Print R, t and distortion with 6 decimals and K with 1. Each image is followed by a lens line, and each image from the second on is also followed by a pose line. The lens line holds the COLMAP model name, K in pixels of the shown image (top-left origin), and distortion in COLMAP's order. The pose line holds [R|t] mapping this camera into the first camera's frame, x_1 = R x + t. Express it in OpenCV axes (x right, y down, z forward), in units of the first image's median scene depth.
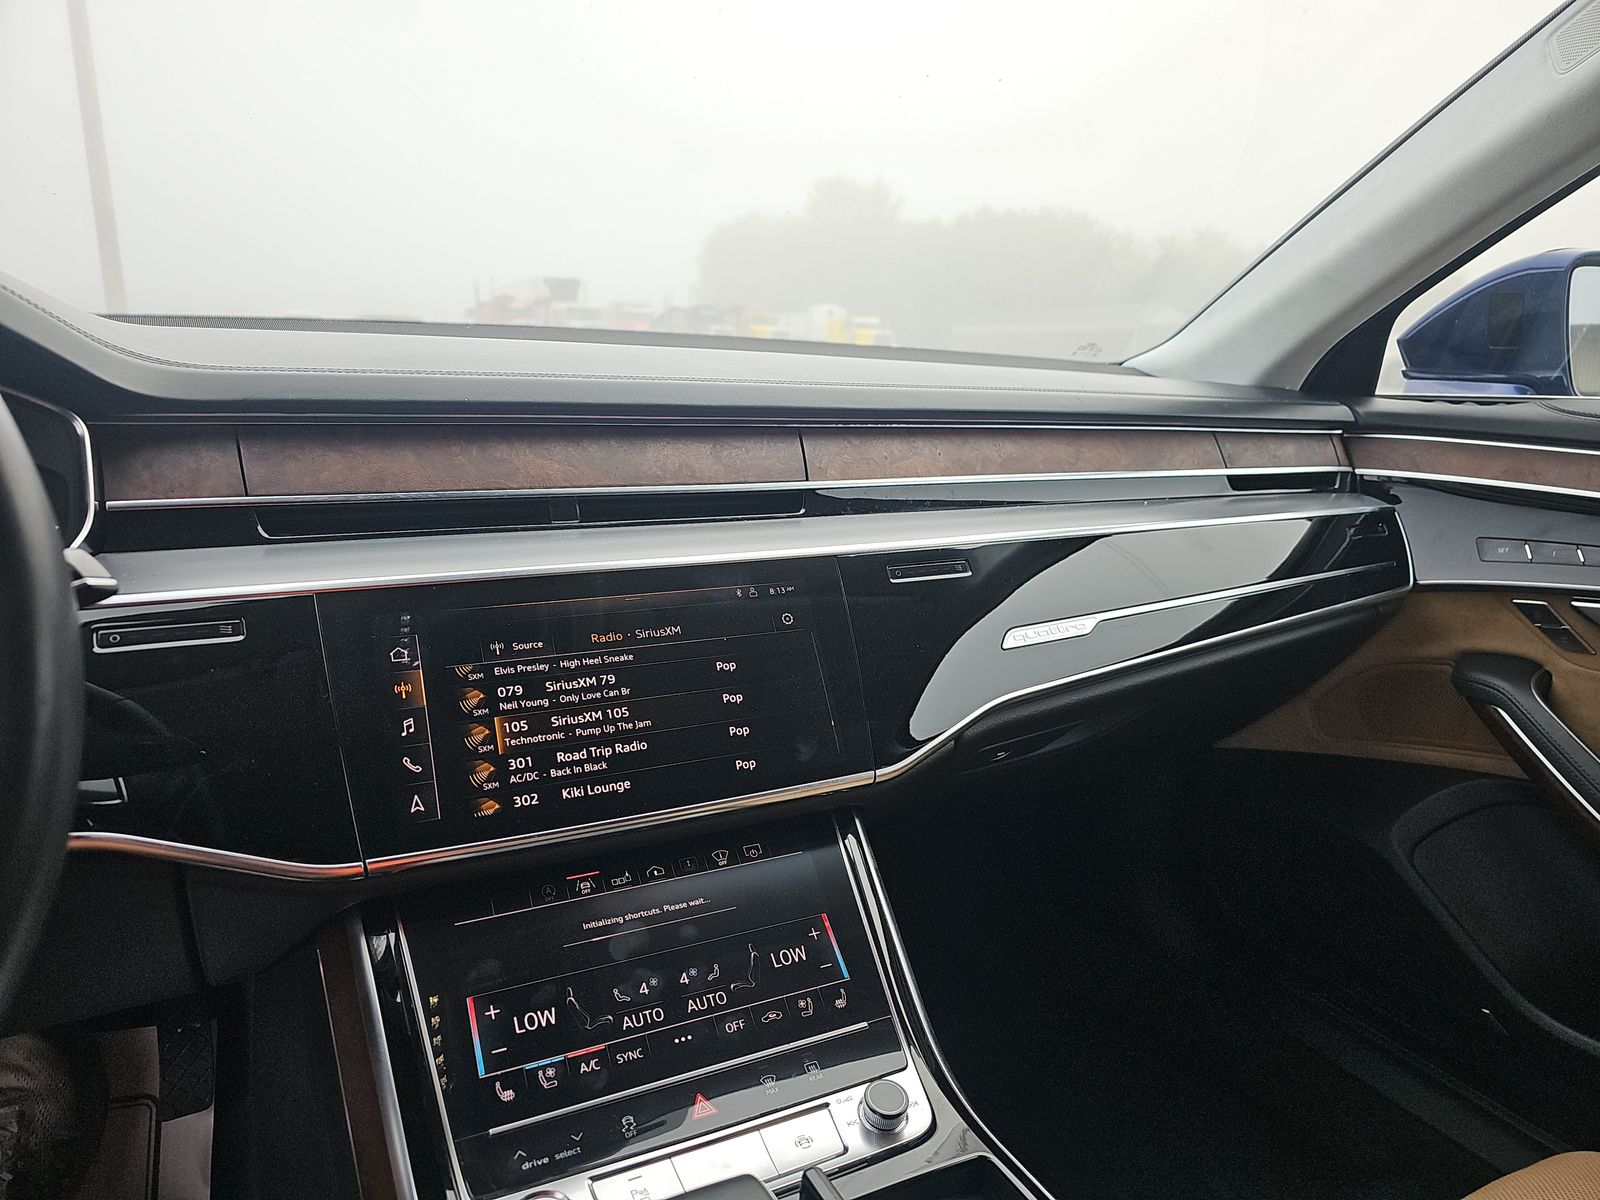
lens RADIAL K [[1044.8, 0, 797.9], [0, 1044.8, 597.4], [0, 0, 1]] dist [-0.024709, -0.003359]
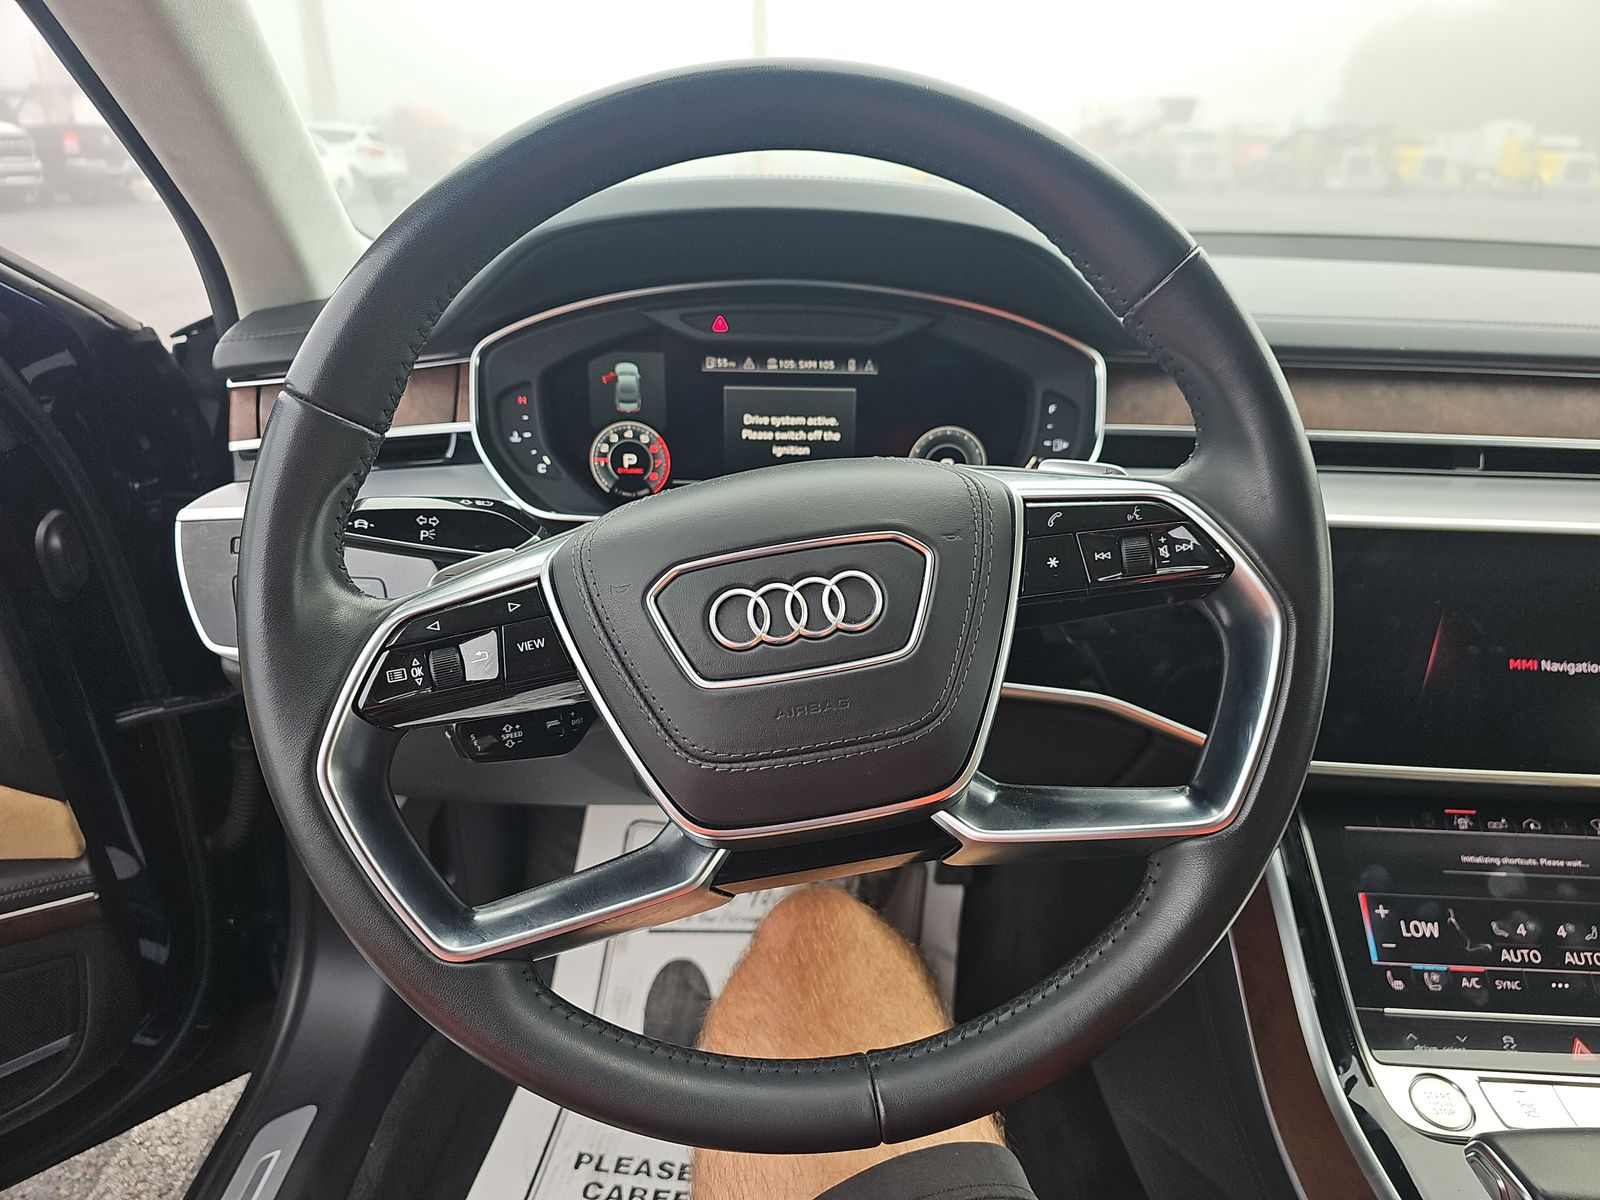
lens RADIAL K [[1044.8, 0, 799.0], [0, 1044.8, 607.1], [0, 0, 1]] dist [-0.024709, -0.003359]
pose [[0.862642, 0.182513, -0.471739, -0.358569], [-0.105700, 0.977087, 0.184742, -0.074092], [0.494648, -0.109503, 0.862168, -0.269313]]
